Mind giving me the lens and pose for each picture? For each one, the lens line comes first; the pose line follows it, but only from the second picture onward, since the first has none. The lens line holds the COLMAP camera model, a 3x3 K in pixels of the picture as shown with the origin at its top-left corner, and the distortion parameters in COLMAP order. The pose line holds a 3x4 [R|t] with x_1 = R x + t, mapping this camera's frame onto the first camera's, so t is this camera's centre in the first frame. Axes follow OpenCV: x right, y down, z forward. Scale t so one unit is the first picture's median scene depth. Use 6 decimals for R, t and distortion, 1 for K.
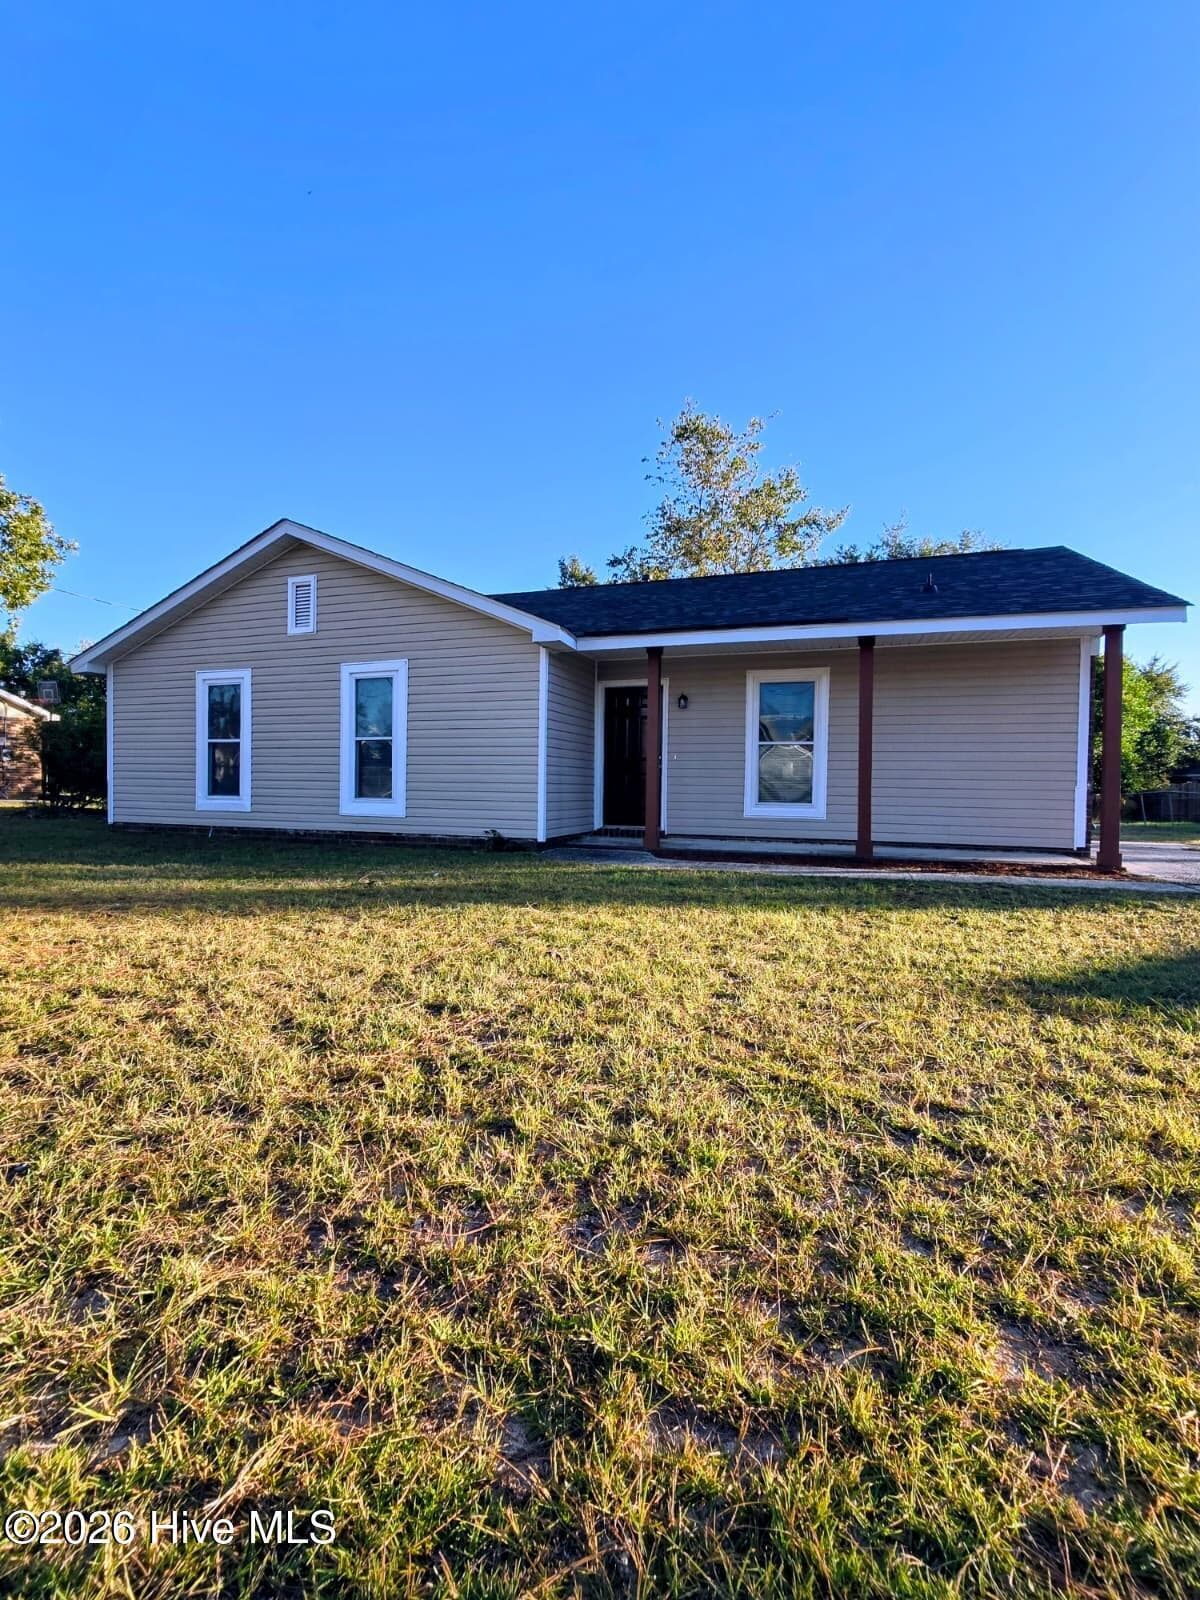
lens RADIAL K [[731.7, 0, 603.3], [0, 731.7, 796.3], [0, 0, 1]] dist [-0.003021, -0.000212]
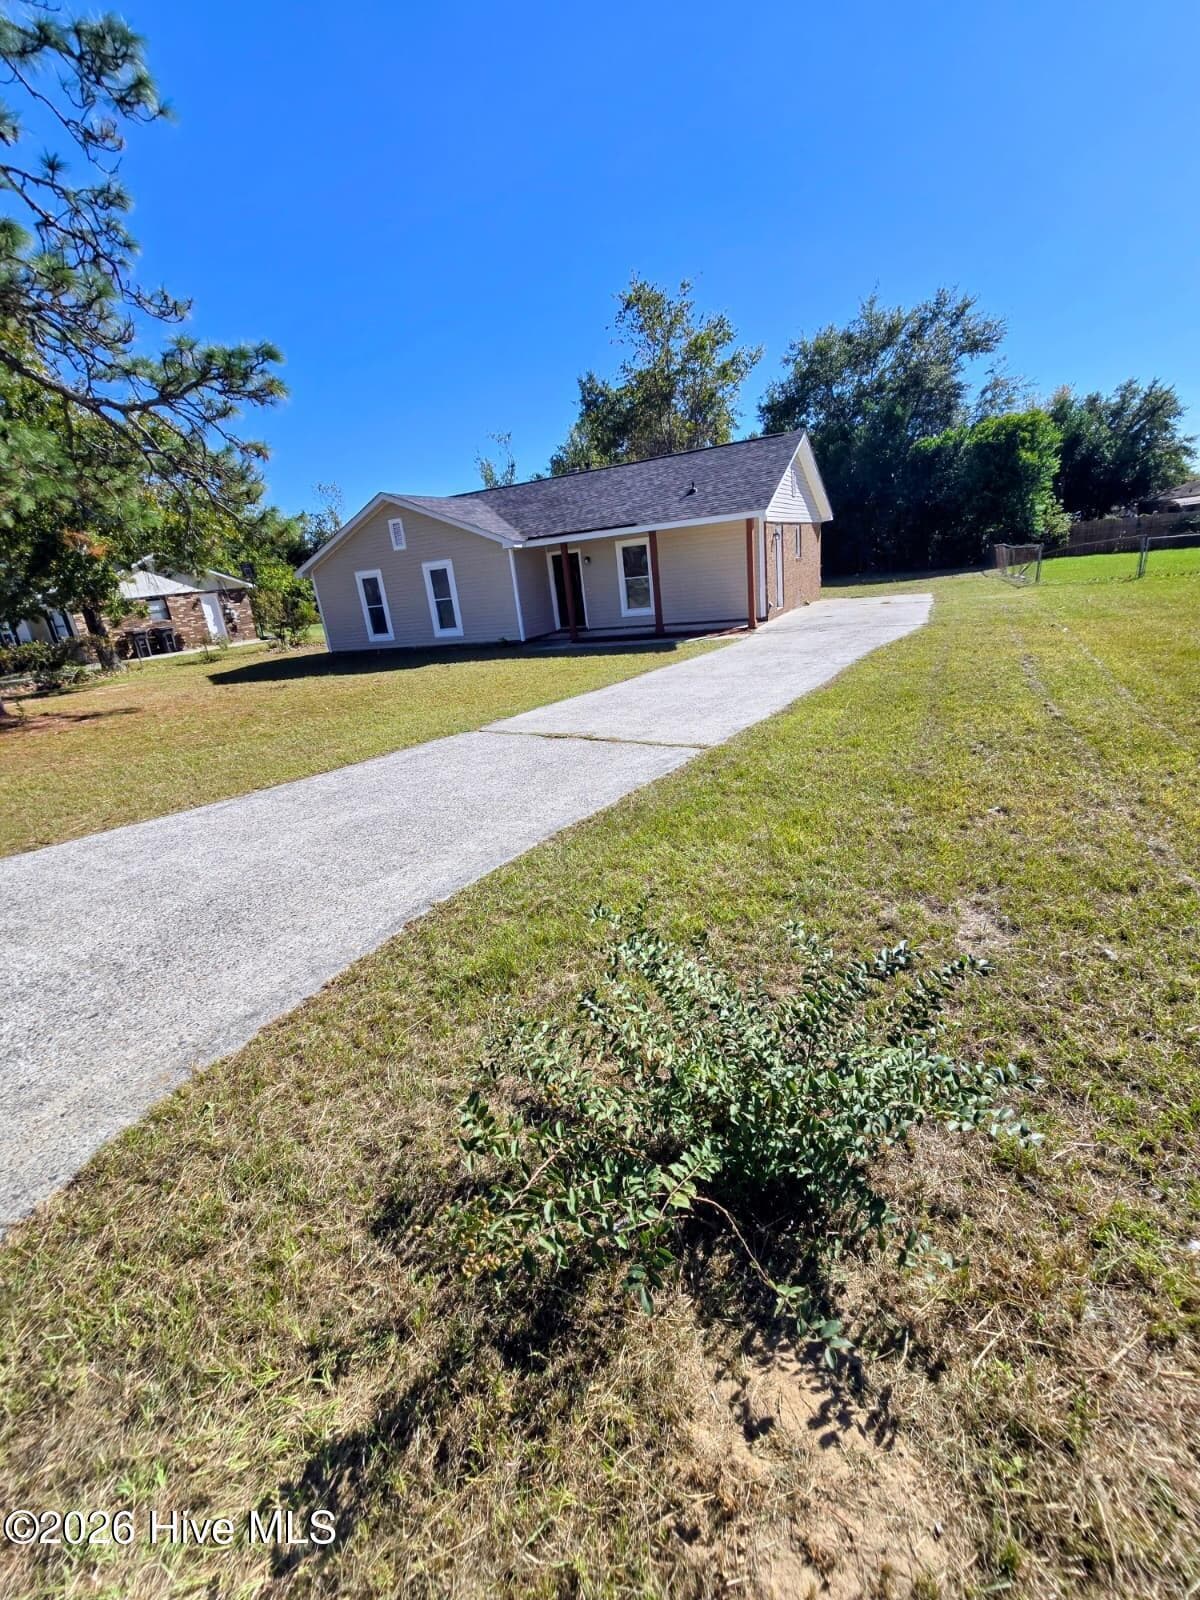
lens RADIAL K [[658.5, 0, 599.6], [0, 658.5, 797.4], [0, 0, 1]] dist [-0.007826, 0.000449]
pose [[0.986155, -0.074993, -0.147901, 0.365881], [0.118763, 0.941866, 0.314299, -0.081967], [0.115732, -0.327512, 0.937732, -0.908100]]
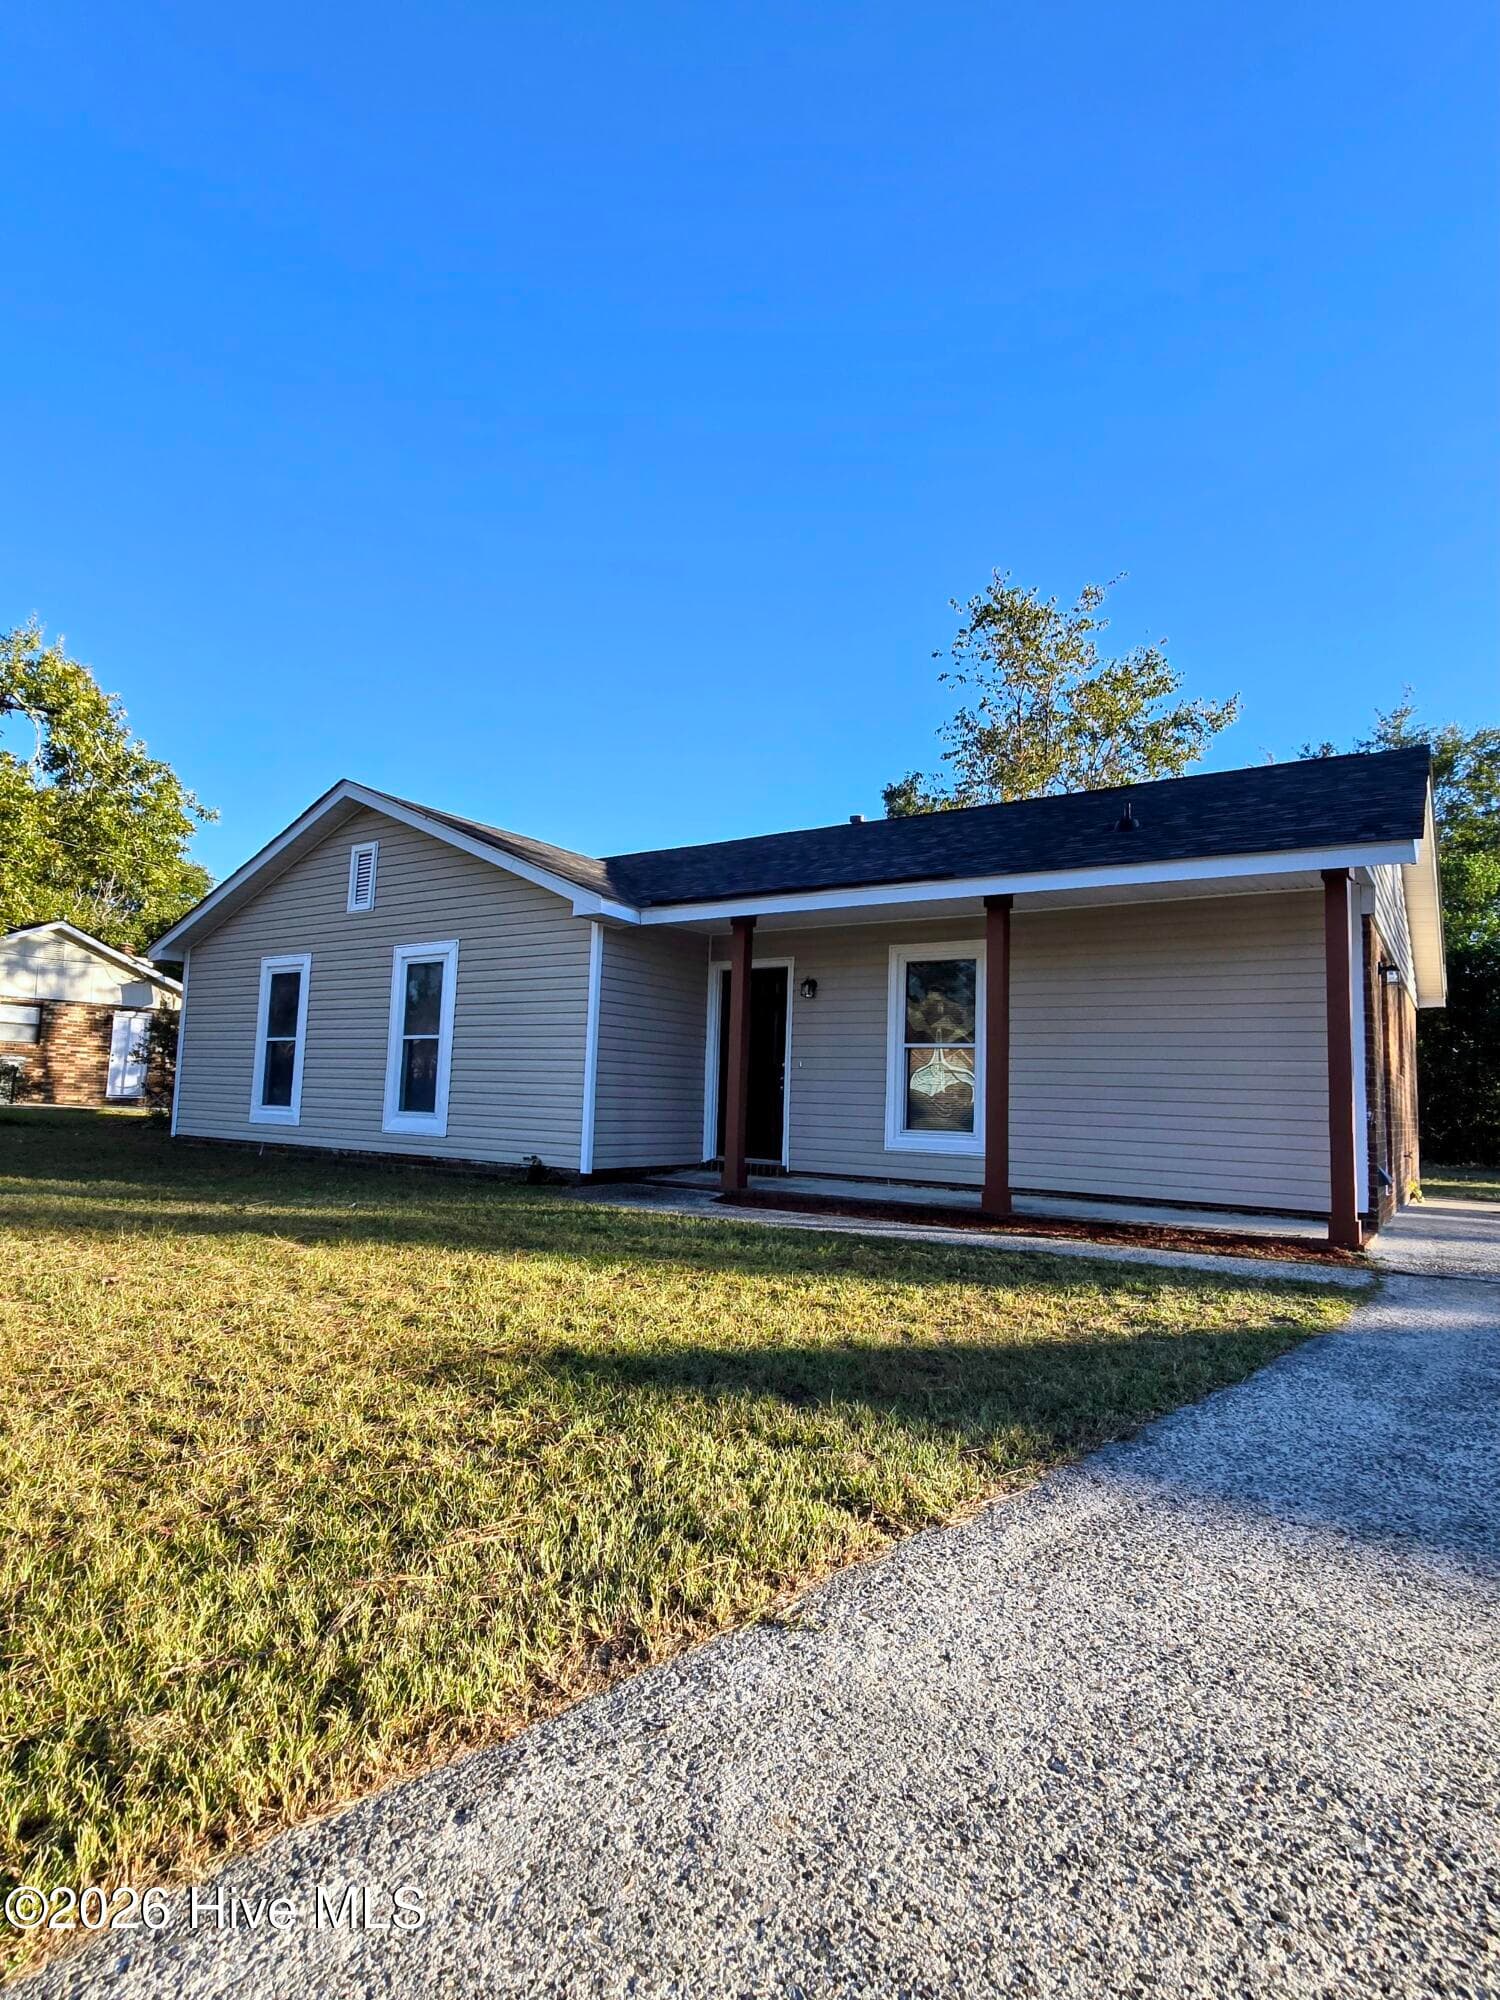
lens RADIAL K [[1060.8, 0, 744.9], [0, 1060.8, 989.9], [0, 0, 1]] dist [0.000726, 0.000327]
pose [[0.966019, -0.008220, -0.258341, 0.328856], [-0.023782, 0.992428, -0.120505, 0.001735], [0.257375, 0.122554, 0.958508, -0.035320]]
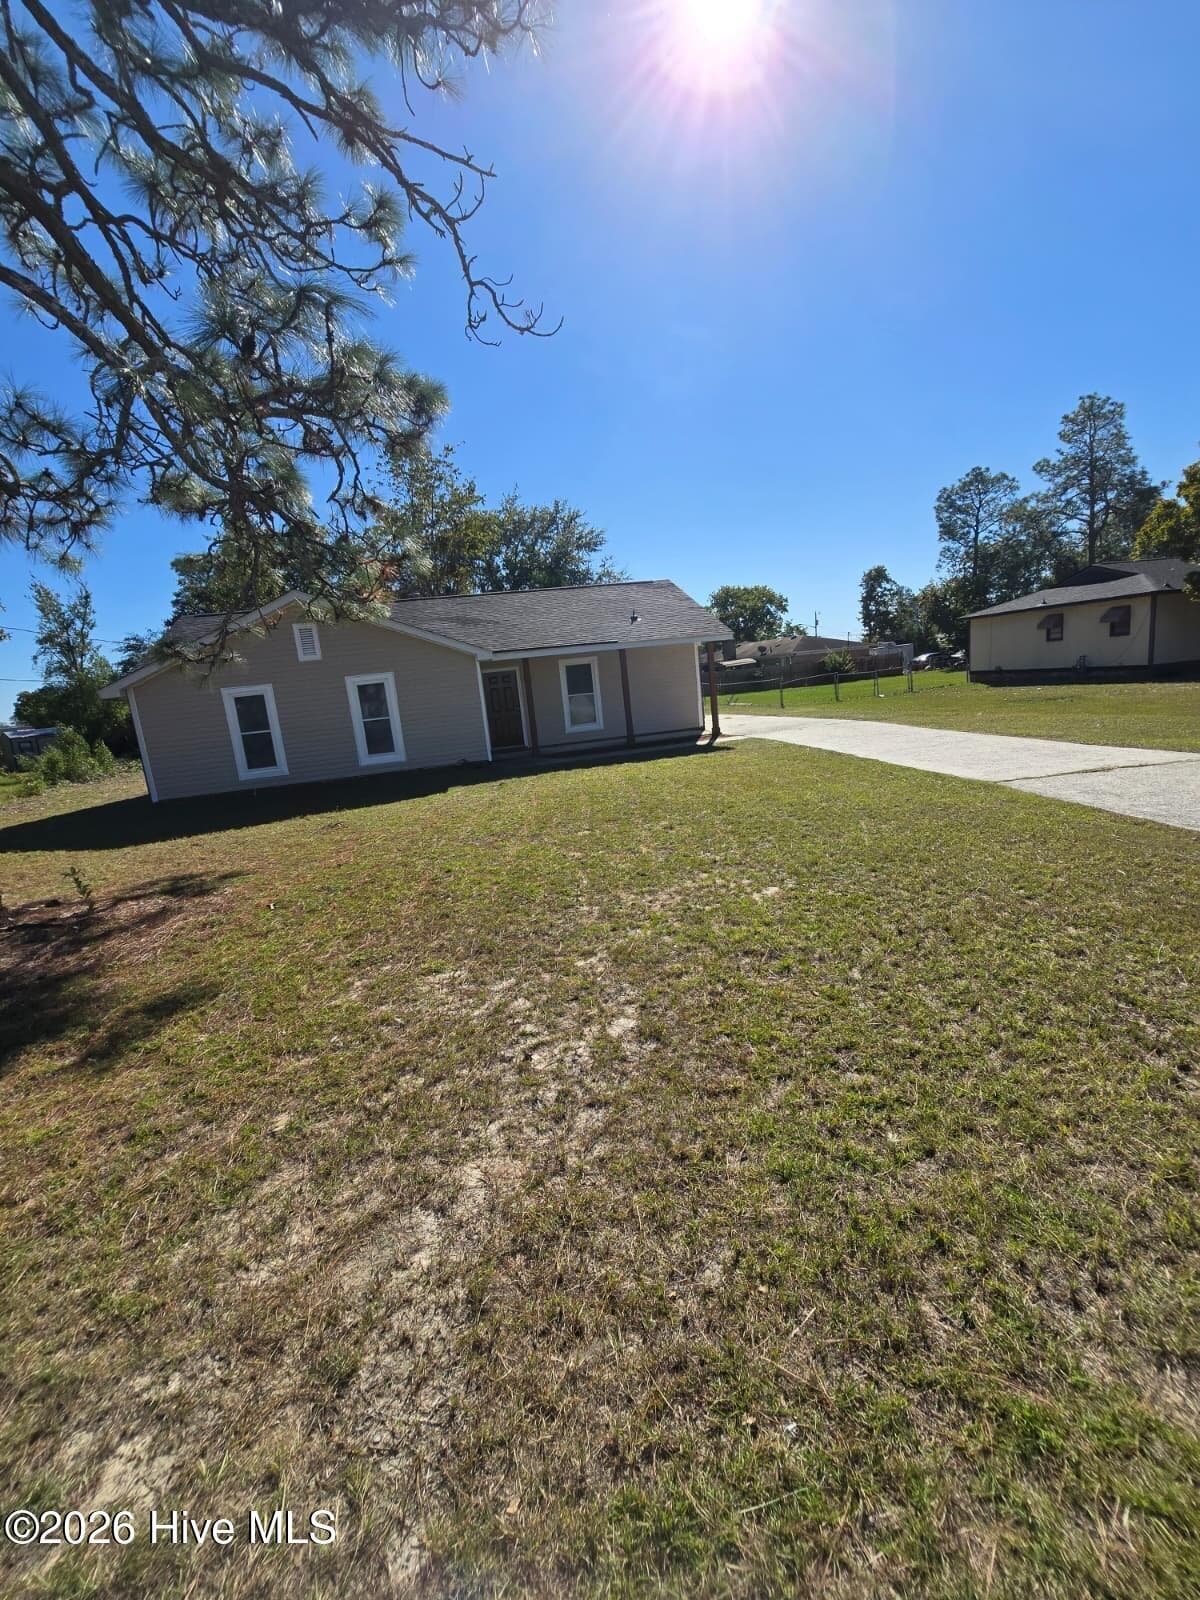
lens RADIAL K [[658.5, 0, 605.5], [0, 658.5, 799.0], [0, 0, 1]] dist [-0.007826, 0.000449]
pose [[0.842379, -0.194238, 0.502662, -0.666712], [0.118237, 0.976671, 0.179259, -0.107299], [-0.525754, -0.091571, 0.845693, -0.615228]]
